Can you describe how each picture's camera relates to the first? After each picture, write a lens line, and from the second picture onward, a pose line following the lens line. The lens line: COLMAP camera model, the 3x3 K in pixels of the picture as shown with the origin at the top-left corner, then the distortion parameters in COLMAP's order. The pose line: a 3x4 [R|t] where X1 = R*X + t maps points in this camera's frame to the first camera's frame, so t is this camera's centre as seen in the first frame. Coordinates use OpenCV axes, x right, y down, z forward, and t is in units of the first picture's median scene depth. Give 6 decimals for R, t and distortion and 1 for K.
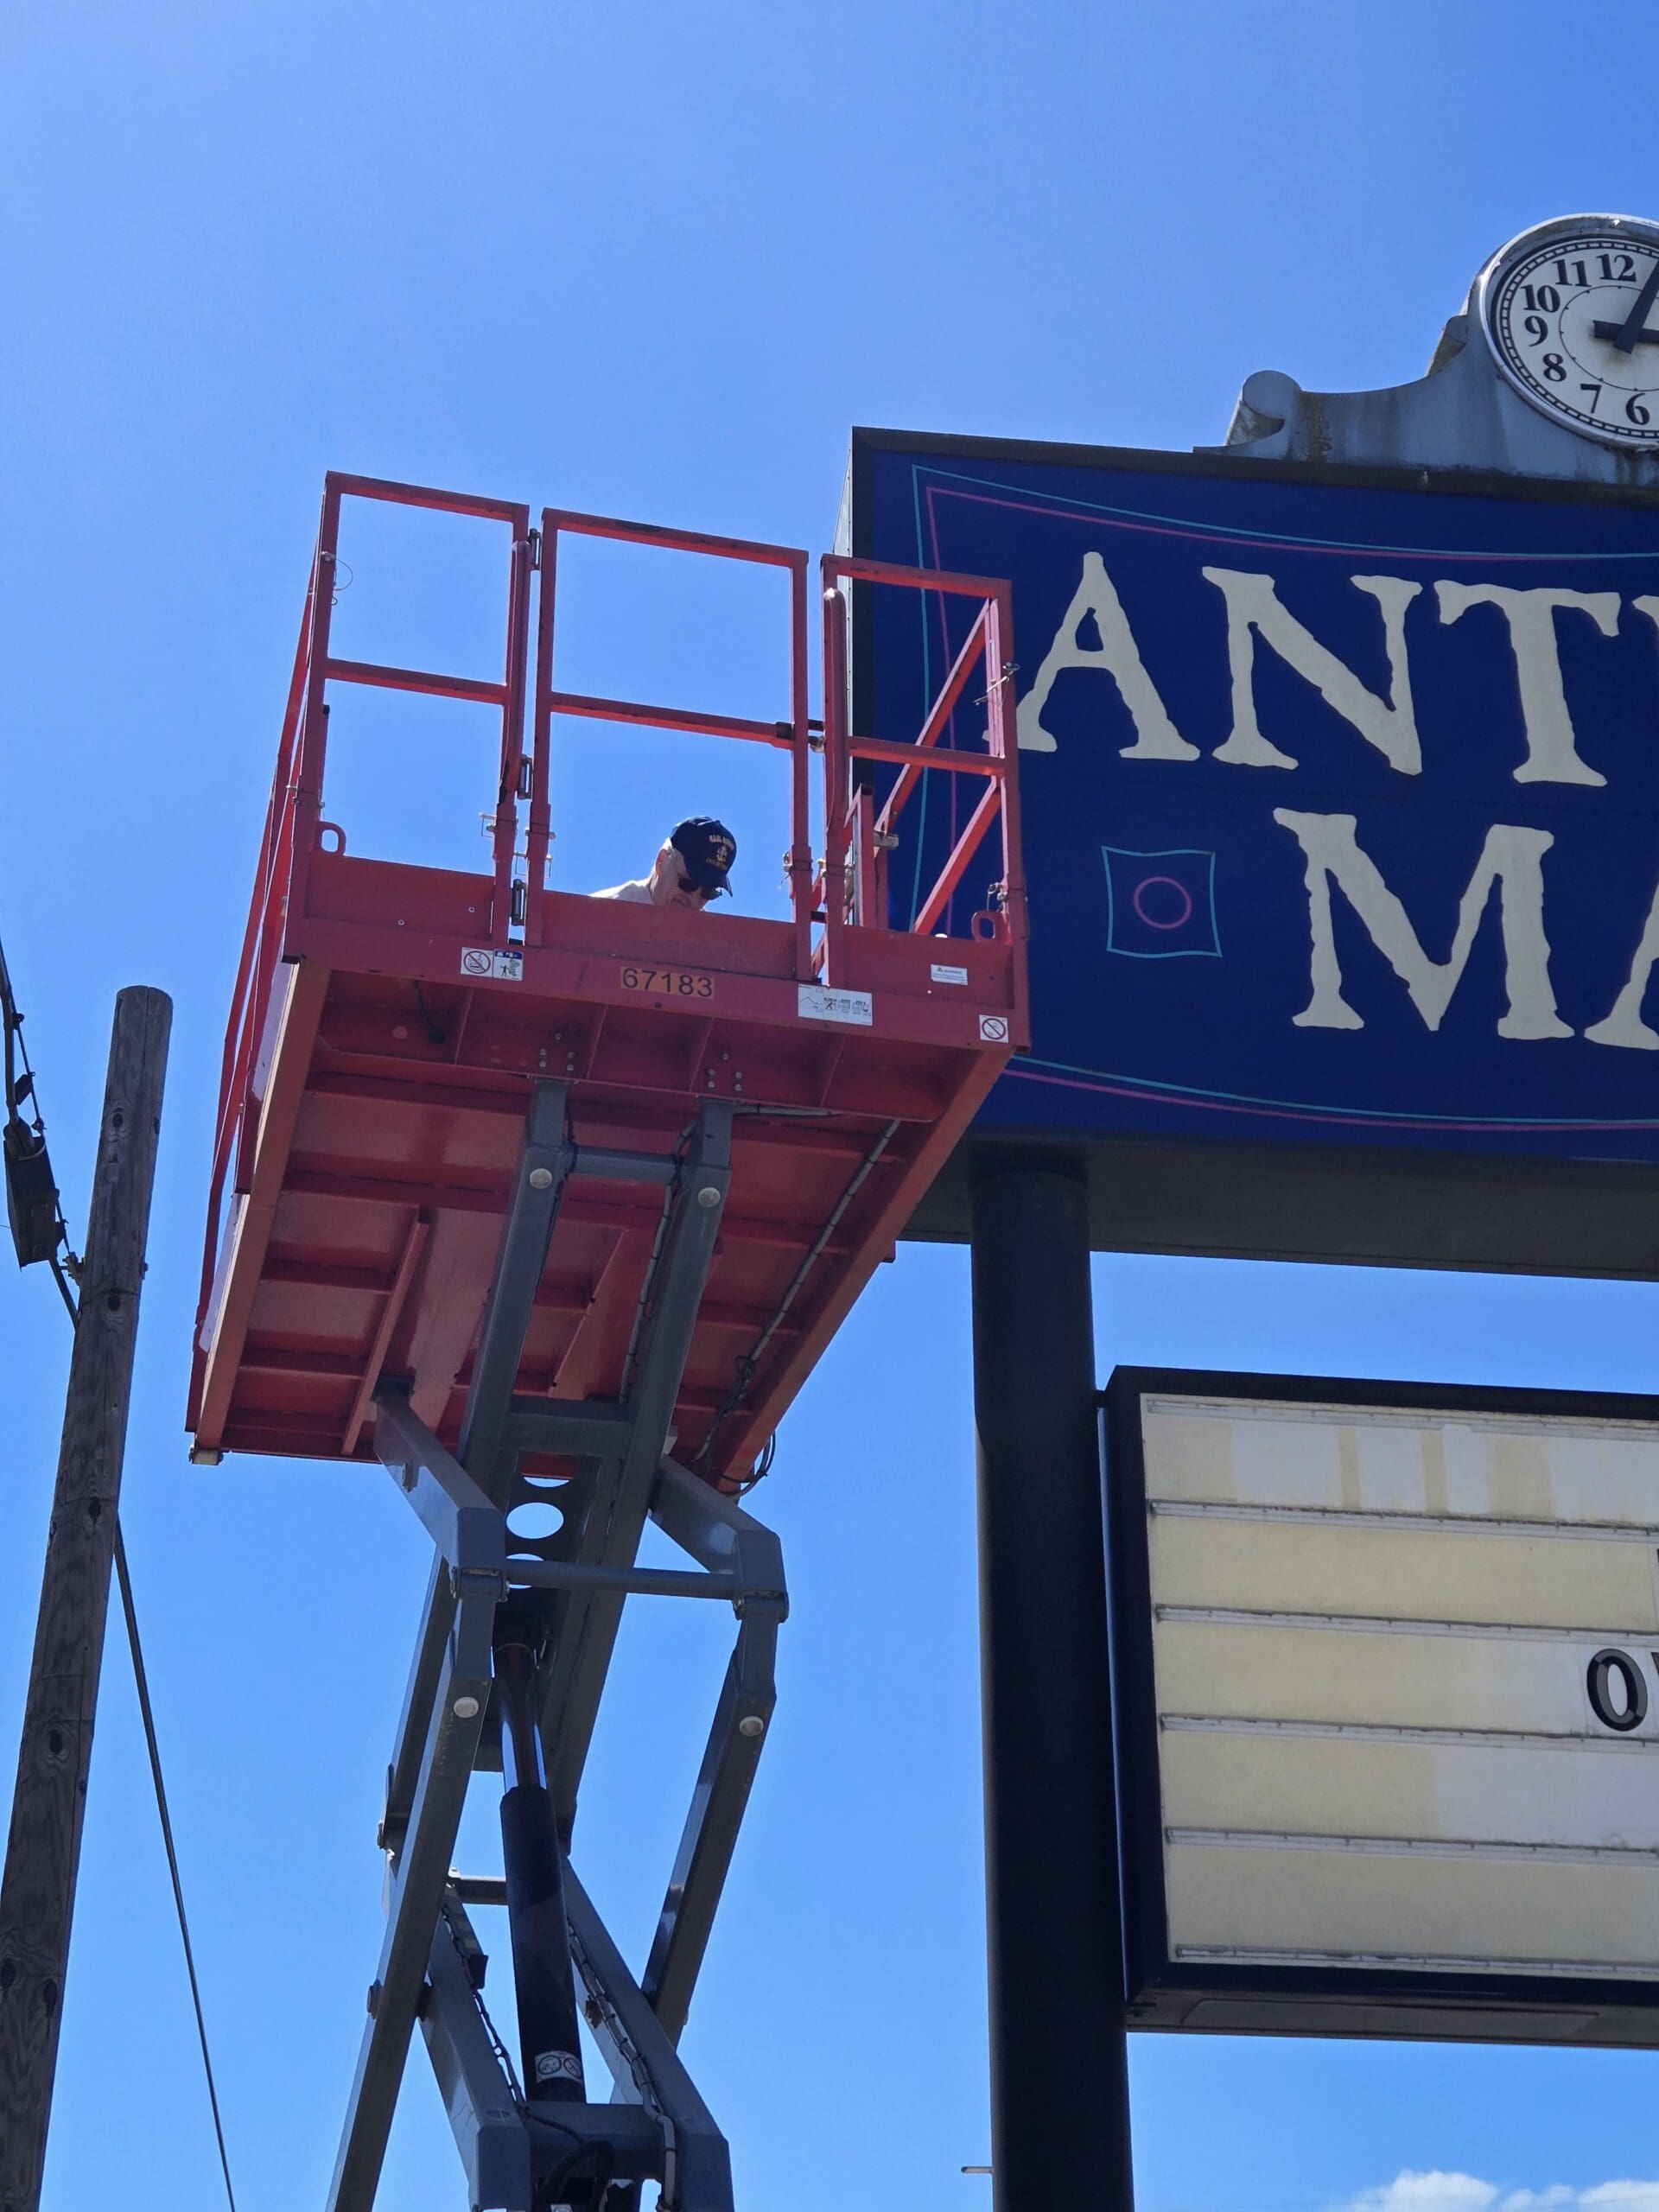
lens RADIAL K [[3069.2, 0, 863.3], [0, 3069.2, 1055.9], [0, 0, 1]] dist [0.095666, -0.153286]
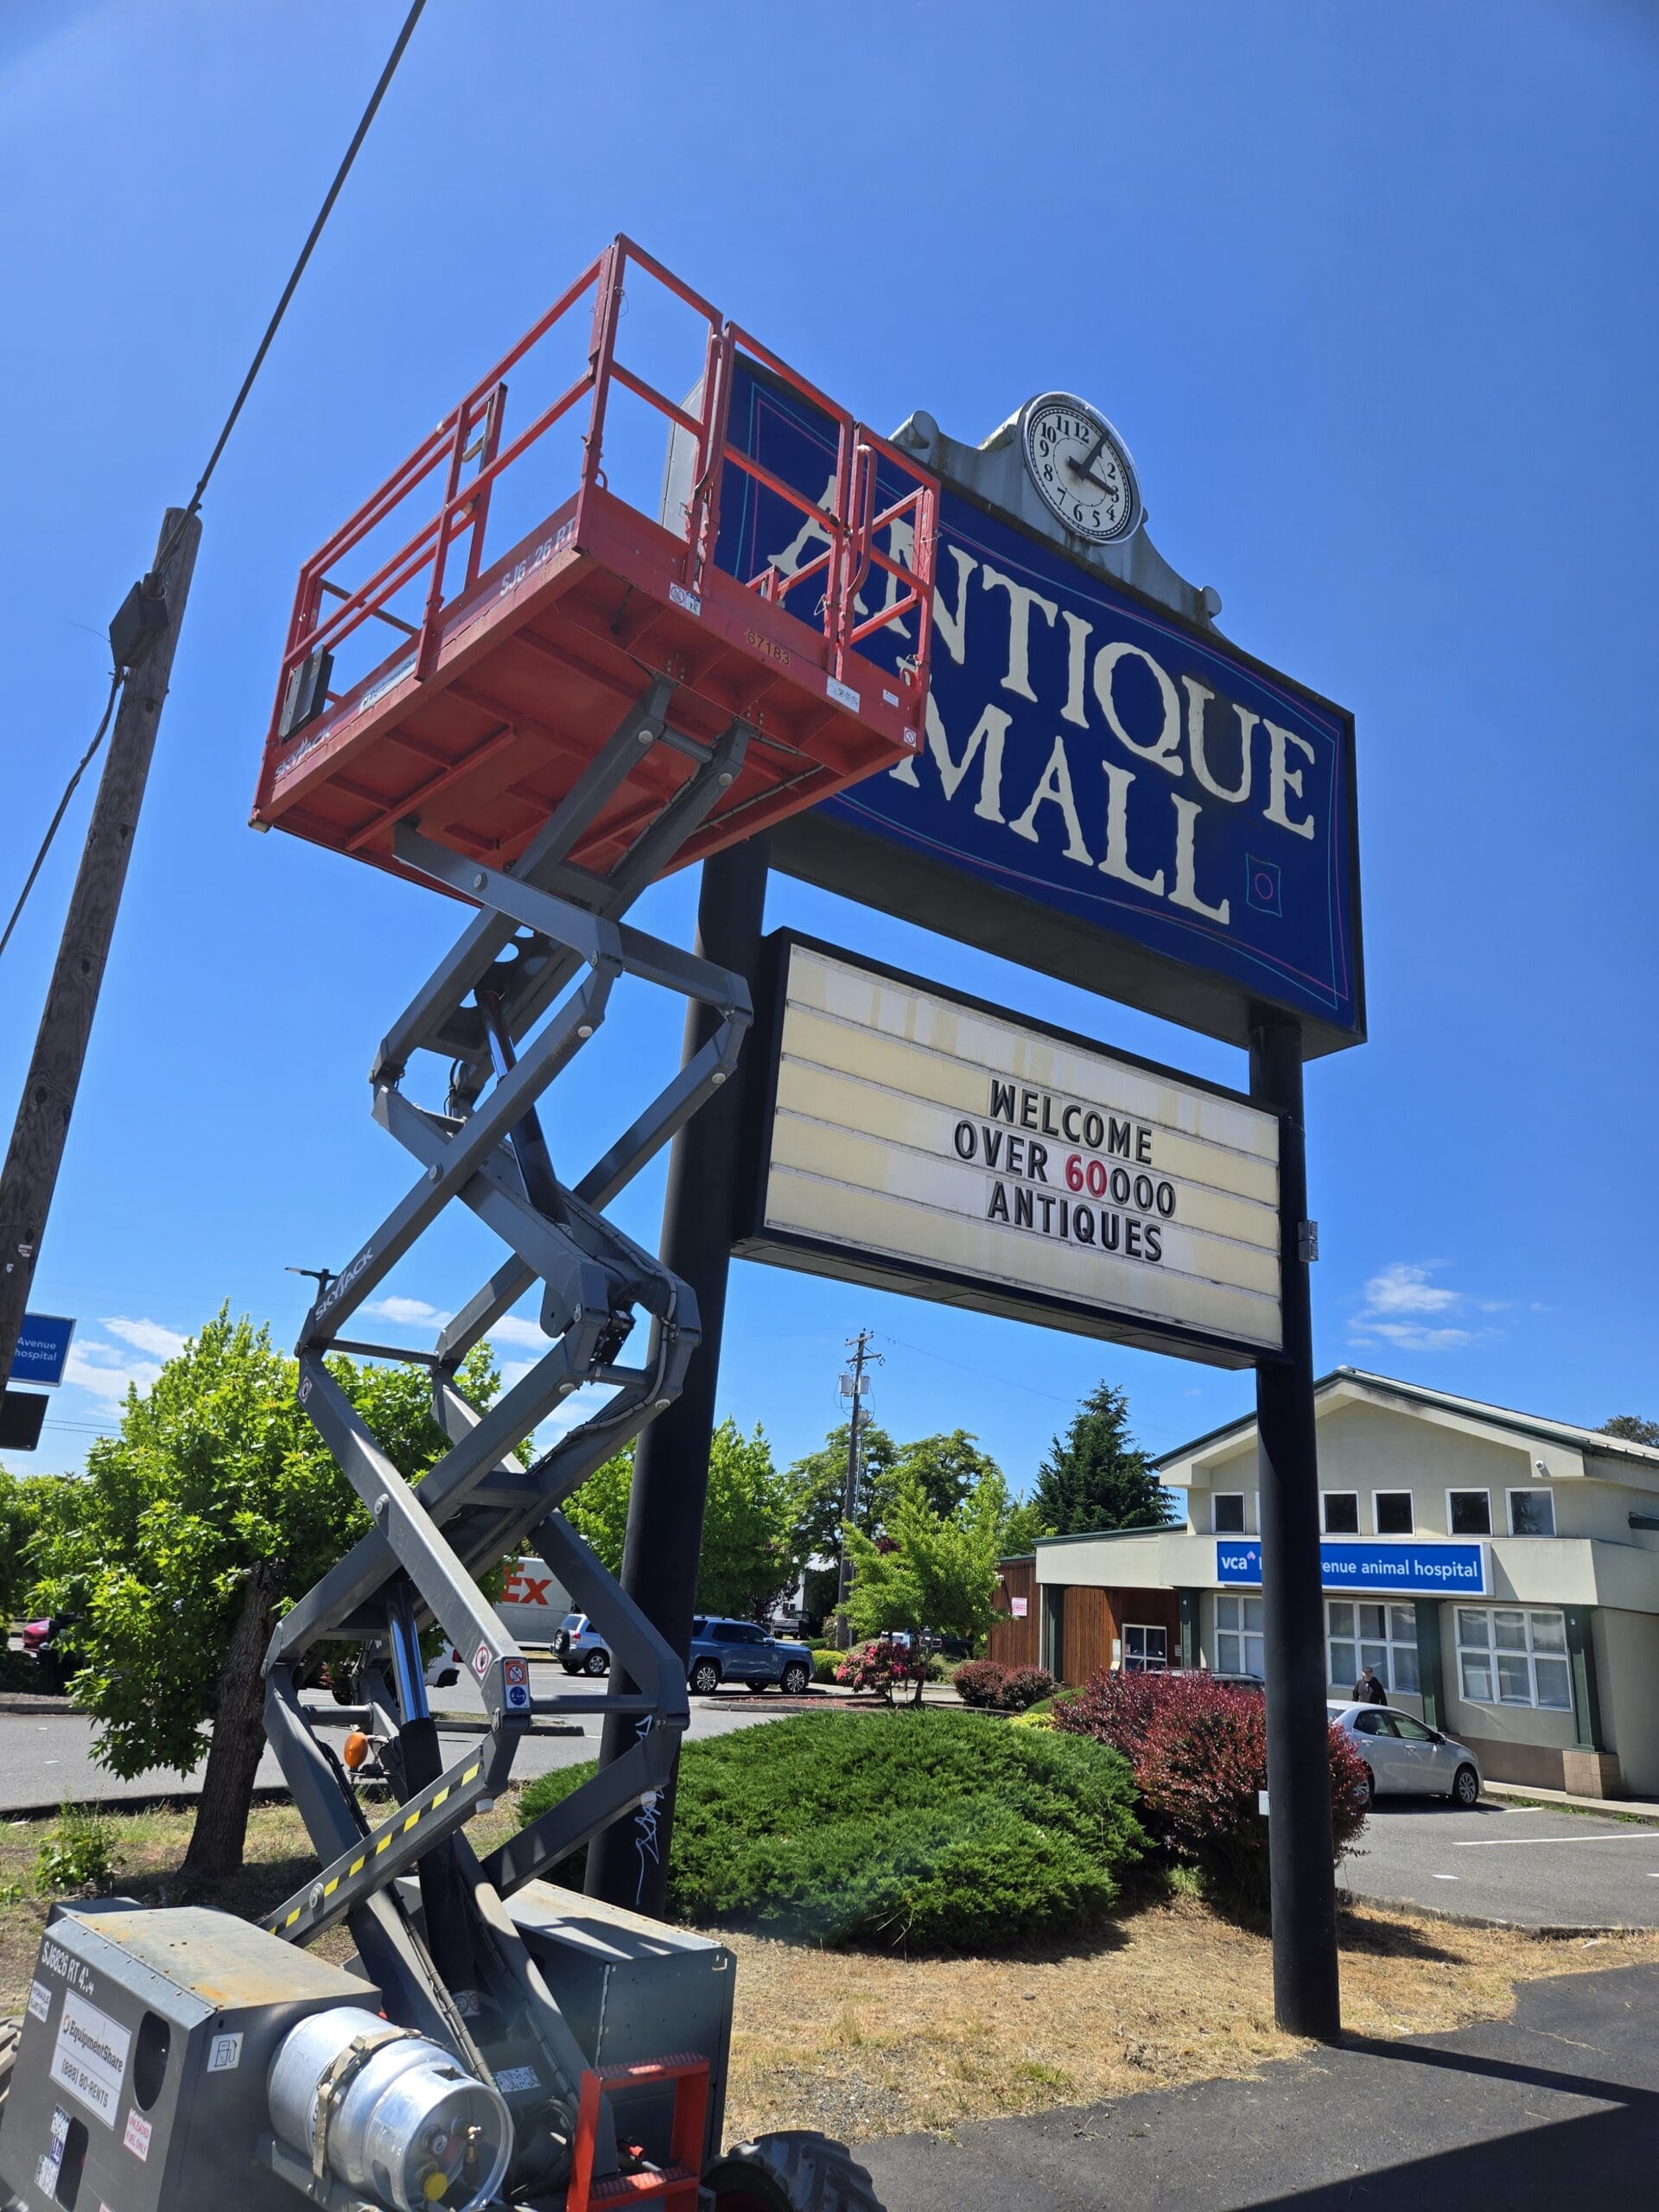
lens RADIAL K [[1477.2, 0, 835.1], [0, 1477.2, 1122.7], [0, 0, 1]] dist [0.088057, -0.084819]
pose [[0.880538, 0.210823, 0.424507, -0.226567], [-0.299755, 0.941471, 0.154207, 0.058854], [-0.367150, -0.263033, 0.892196, 0.130746]]
